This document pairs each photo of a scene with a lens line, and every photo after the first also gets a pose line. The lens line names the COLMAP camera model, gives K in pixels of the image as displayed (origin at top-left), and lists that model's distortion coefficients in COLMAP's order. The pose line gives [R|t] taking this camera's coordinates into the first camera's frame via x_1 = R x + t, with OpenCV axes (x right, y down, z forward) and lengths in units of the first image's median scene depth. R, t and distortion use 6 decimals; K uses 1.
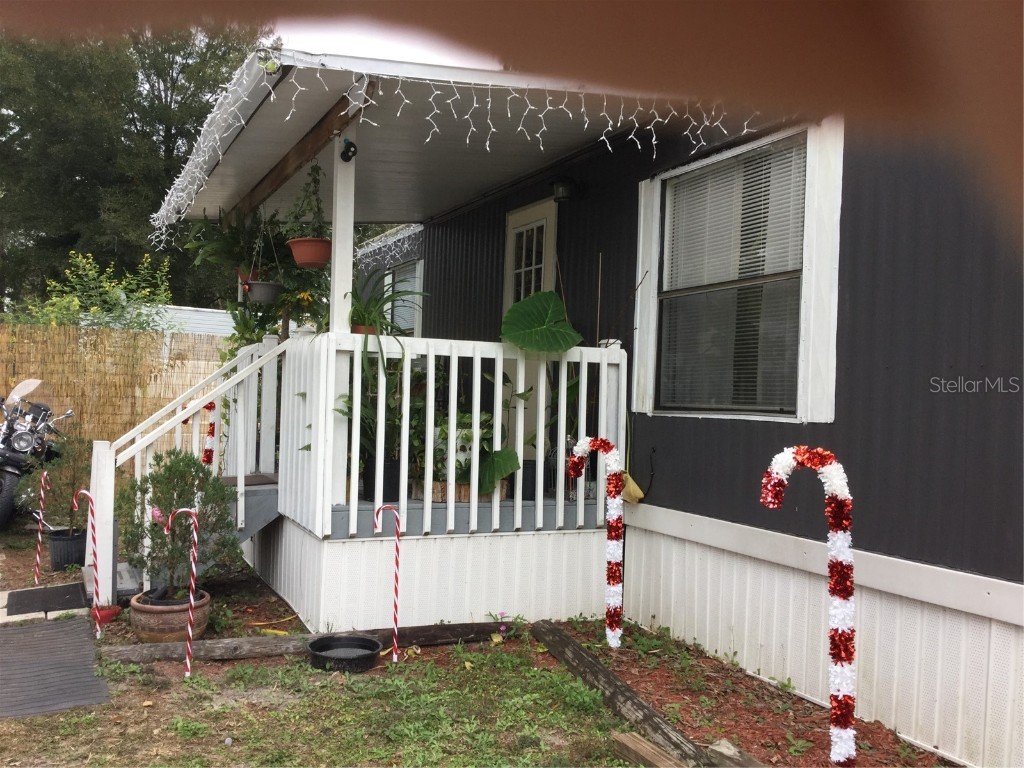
lens RADIAL K [[952.1, 0, 512.0], [0, 952.1, 384.0], [0, 0, 1]] dist [-0.005545, -0.004802]
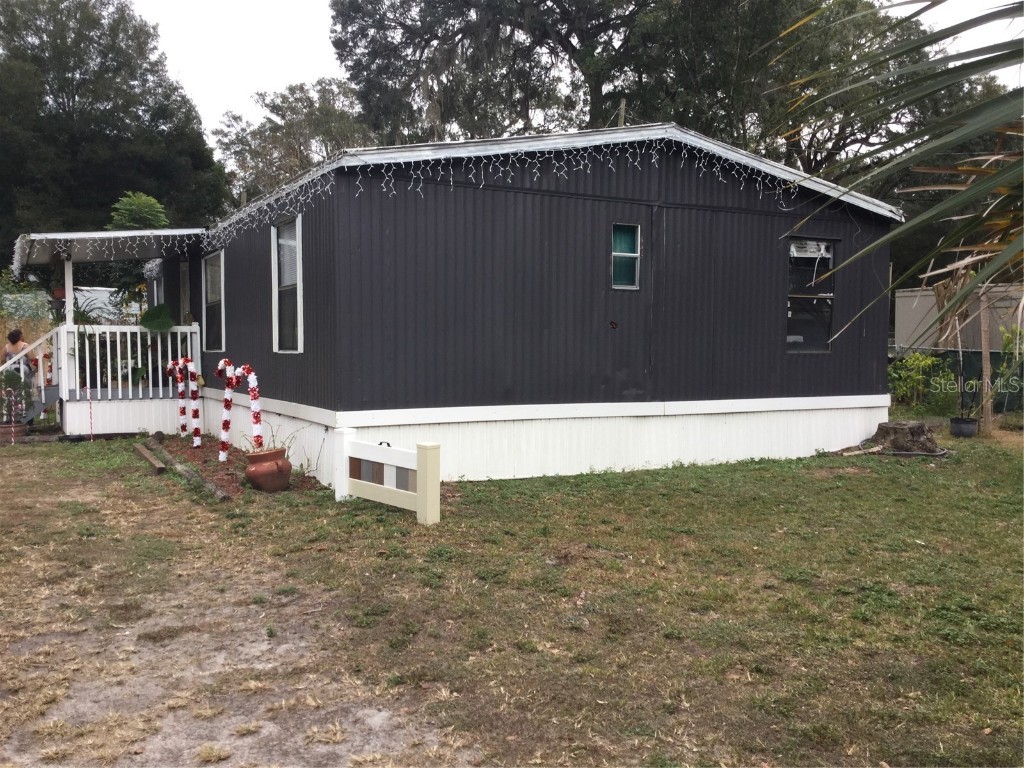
lens RADIAL K [[907.7, 0, 512.0], [0, 907.7, 384.0], [0, 0, 1]] dist [0.007162, 0.006637]
pose [[0.997785, -0.034934, 0.056605, 0.874283], [0.031229, 0.997392, 0.065067, -0.015132], [-0.058730, -0.063155, 0.996274, -1.561577]]
